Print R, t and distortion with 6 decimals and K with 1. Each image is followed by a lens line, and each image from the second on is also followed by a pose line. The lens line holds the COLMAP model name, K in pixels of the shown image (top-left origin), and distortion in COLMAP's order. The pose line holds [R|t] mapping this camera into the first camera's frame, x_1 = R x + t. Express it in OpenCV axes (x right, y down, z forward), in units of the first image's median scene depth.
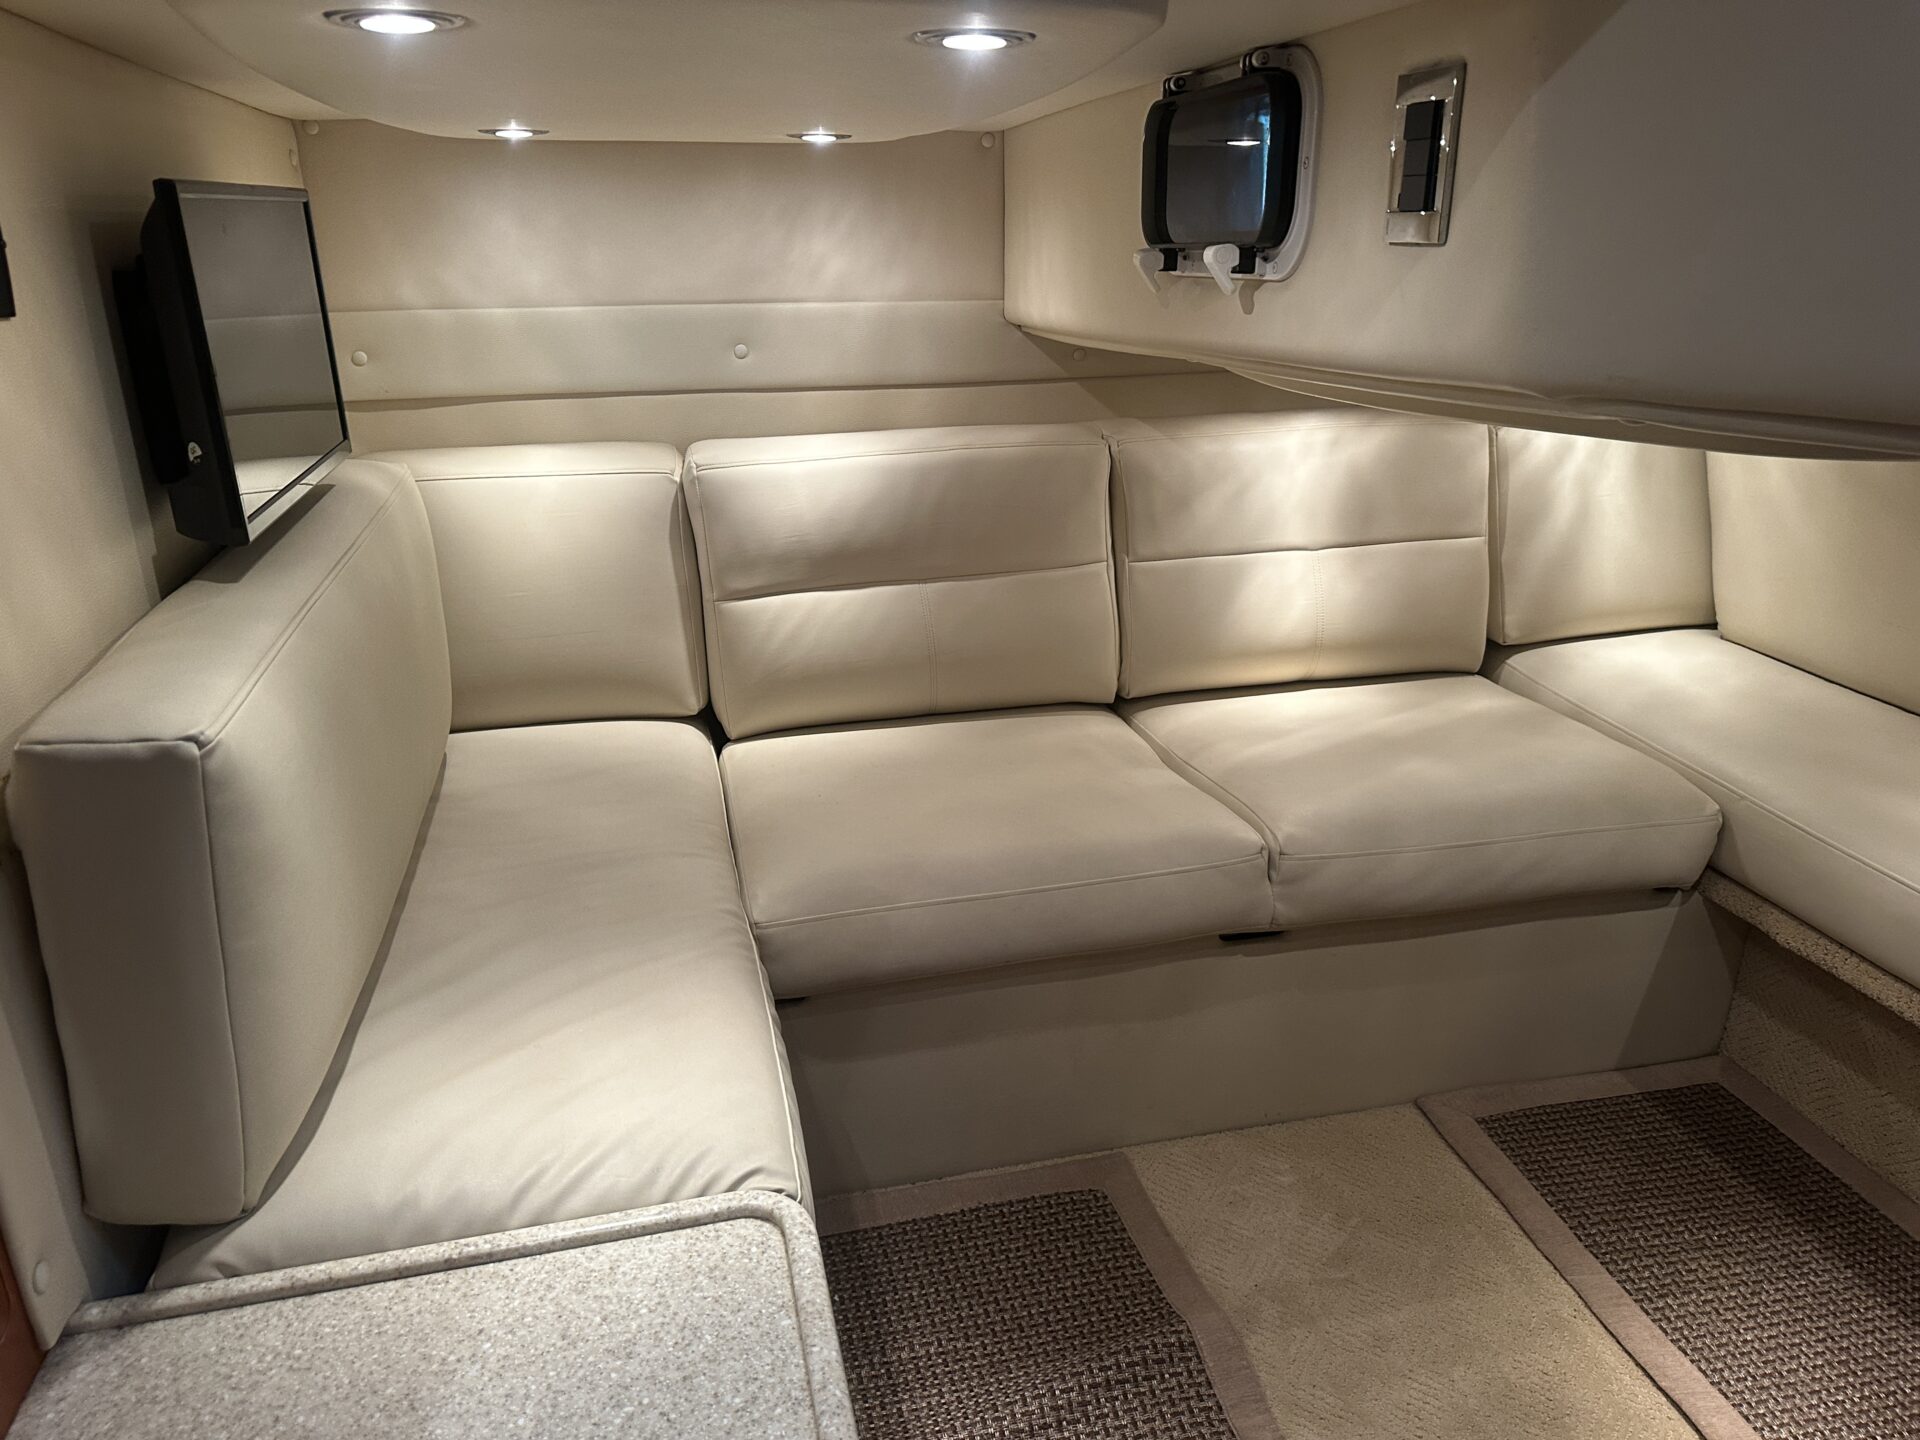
lens RADIAL K [[1381.9, 0, 970.5], [0, 1381.9, 722.1], [0, 0, 1]] dist [-0.007756, -0.005179]
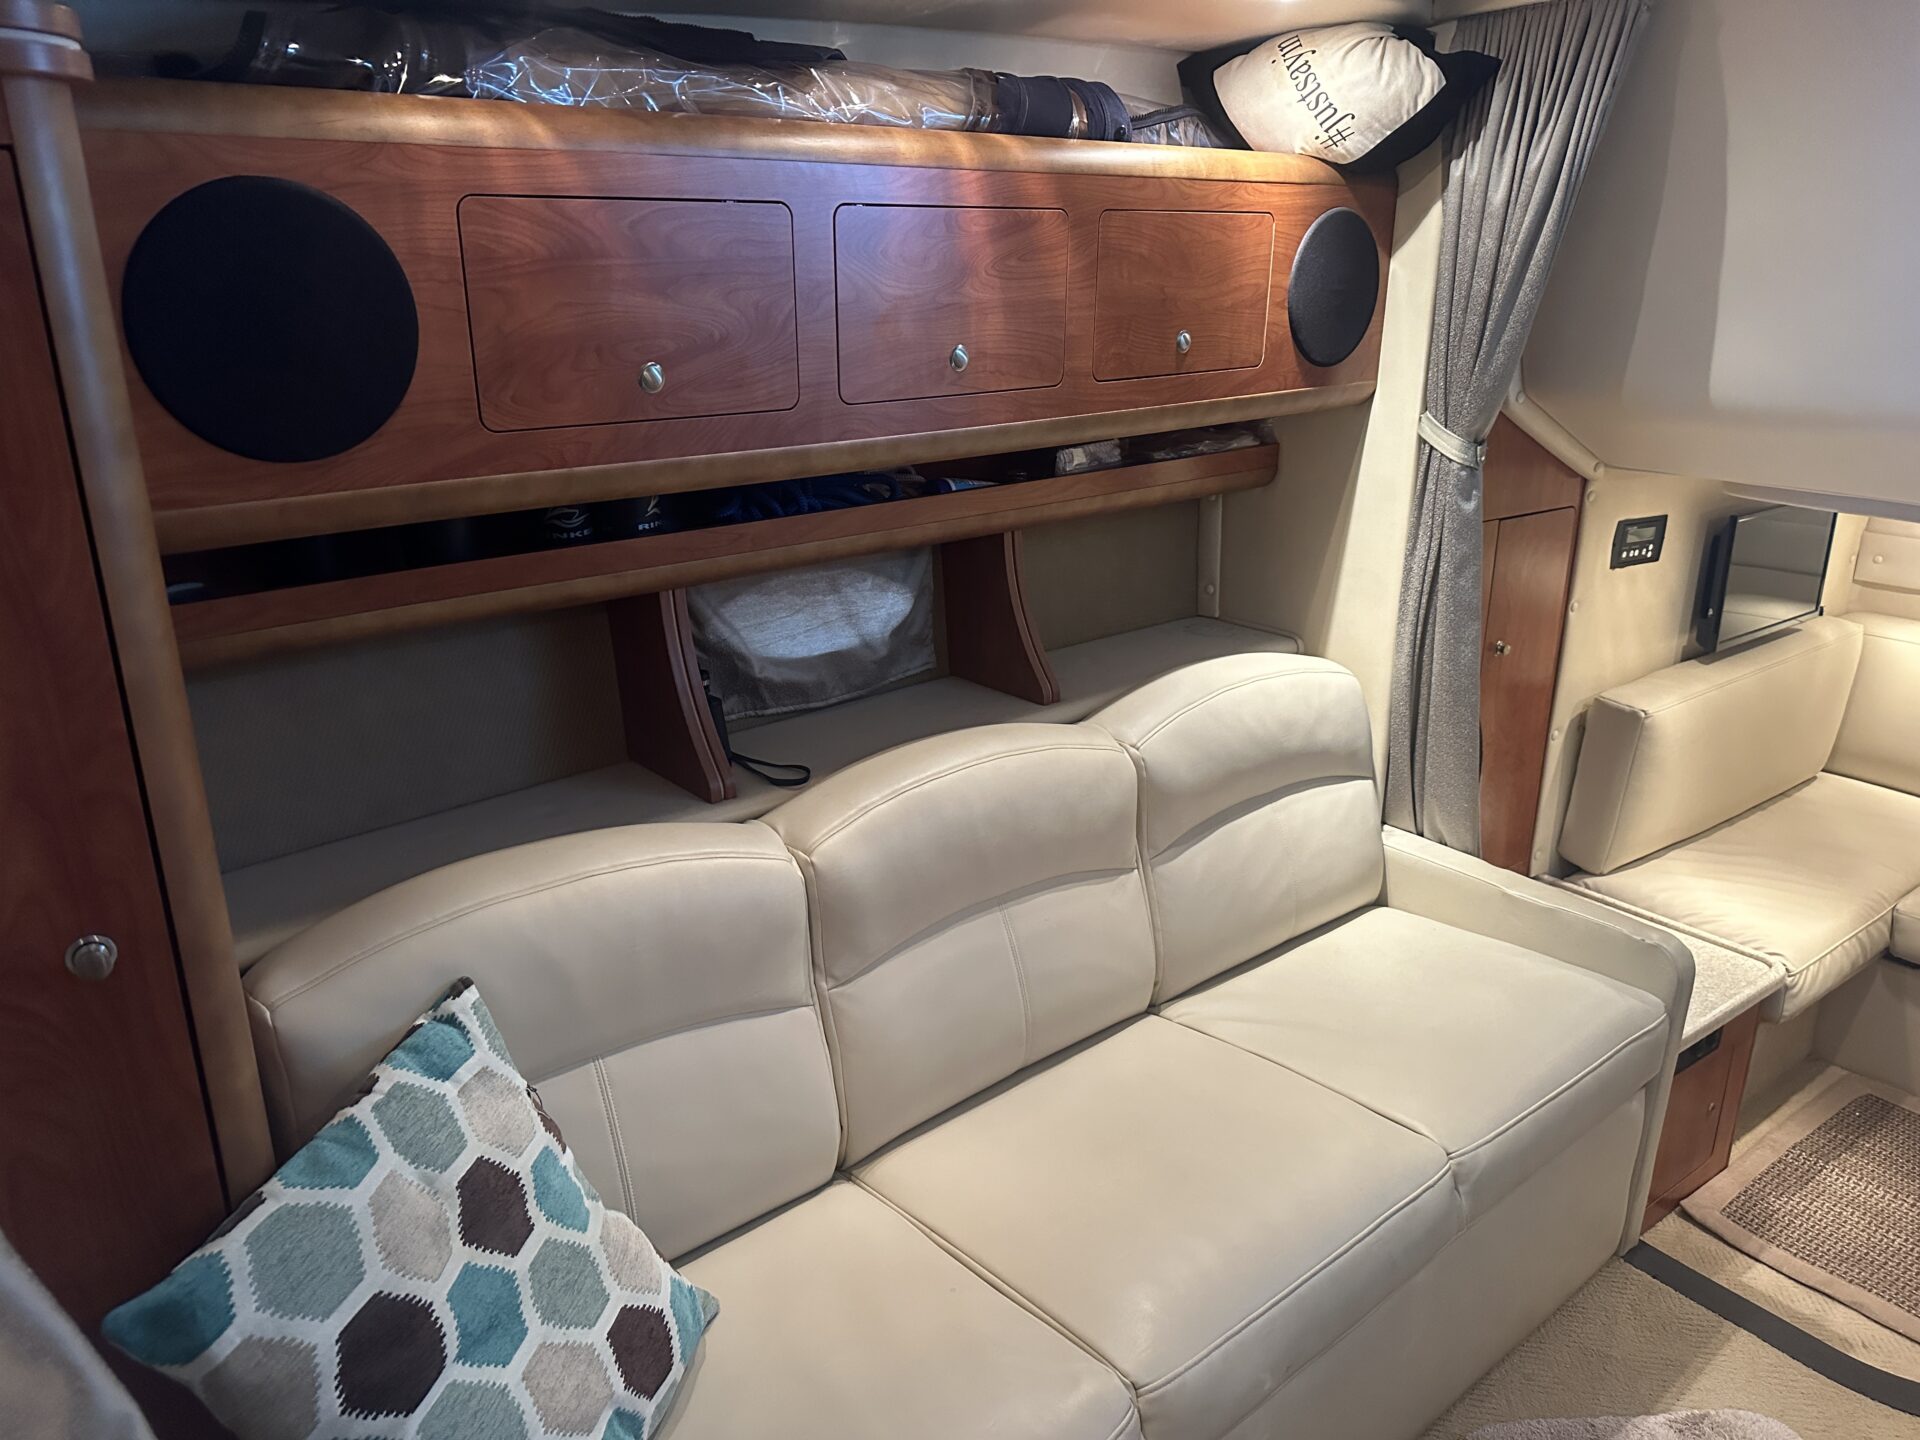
lens RADIAL K [[1381.9, 0, 970.5], [0, 1381.9, 722.1], [0, 0, 1]] dist [-0.007756, -0.005179]
pose [[0.407355, 0.297348, -0.863508, 0.869981], [-0.317461, 0.932653, 0.171398, -0.009178], [0.856318, 0.204310, 0.474317, -1.018712]]
